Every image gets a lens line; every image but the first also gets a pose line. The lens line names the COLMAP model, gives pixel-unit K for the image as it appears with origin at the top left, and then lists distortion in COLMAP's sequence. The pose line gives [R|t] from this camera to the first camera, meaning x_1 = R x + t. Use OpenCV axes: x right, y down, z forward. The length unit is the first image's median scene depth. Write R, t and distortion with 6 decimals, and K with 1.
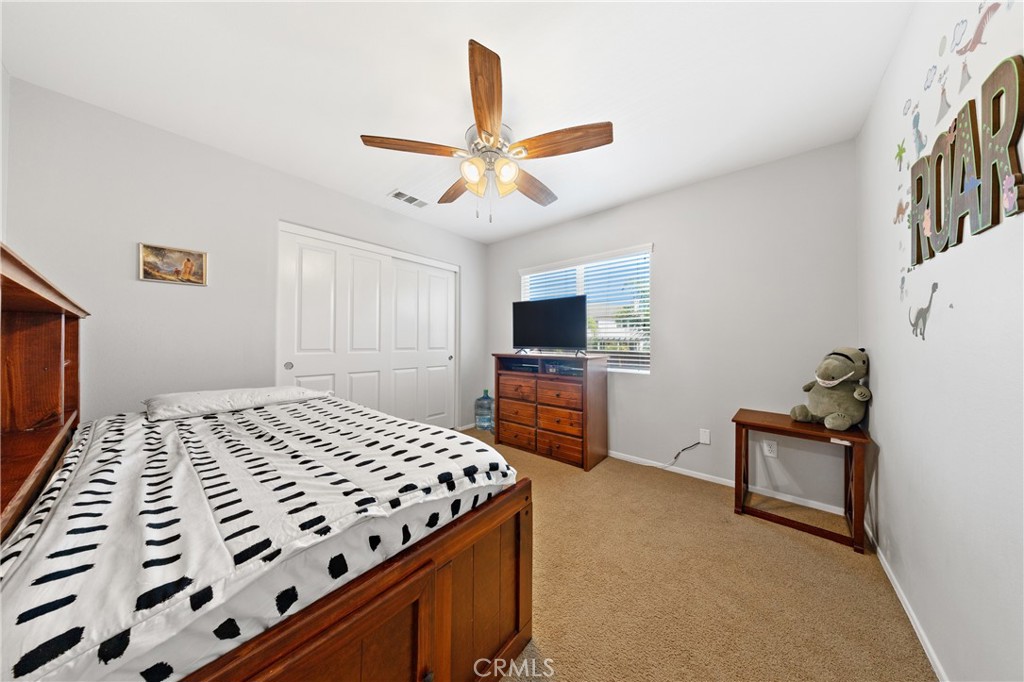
lens RADIAL K [[299.1, 0, 515.0], [0, 299.1, 339.9], [0, 0, 1]] dist [0.000629, -0.000304]
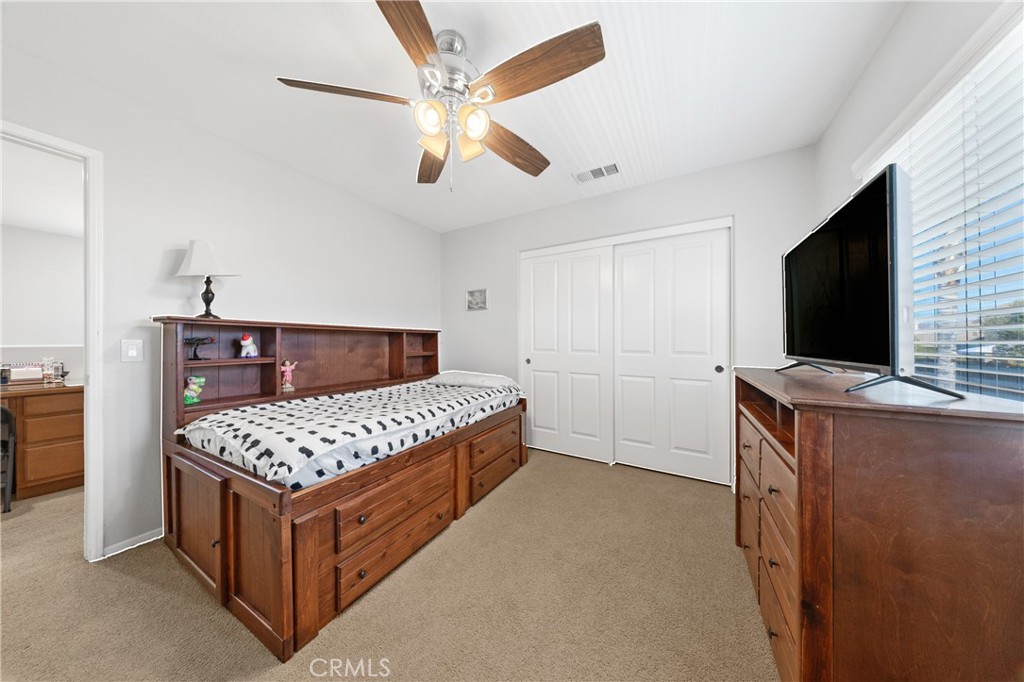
lens RADIAL K [[299.1, 0, 516.0], [0, 299.1, 344.4], [0, 0, 1]] dist [0.000629, -0.000304]
pose [[0.168689, -0.000027, -0.985669, 0.598296], [0.003655, 0.999993, 0.000598, 0.012329], [0.985662, -0.003704, 0.168688, 0.877416]]
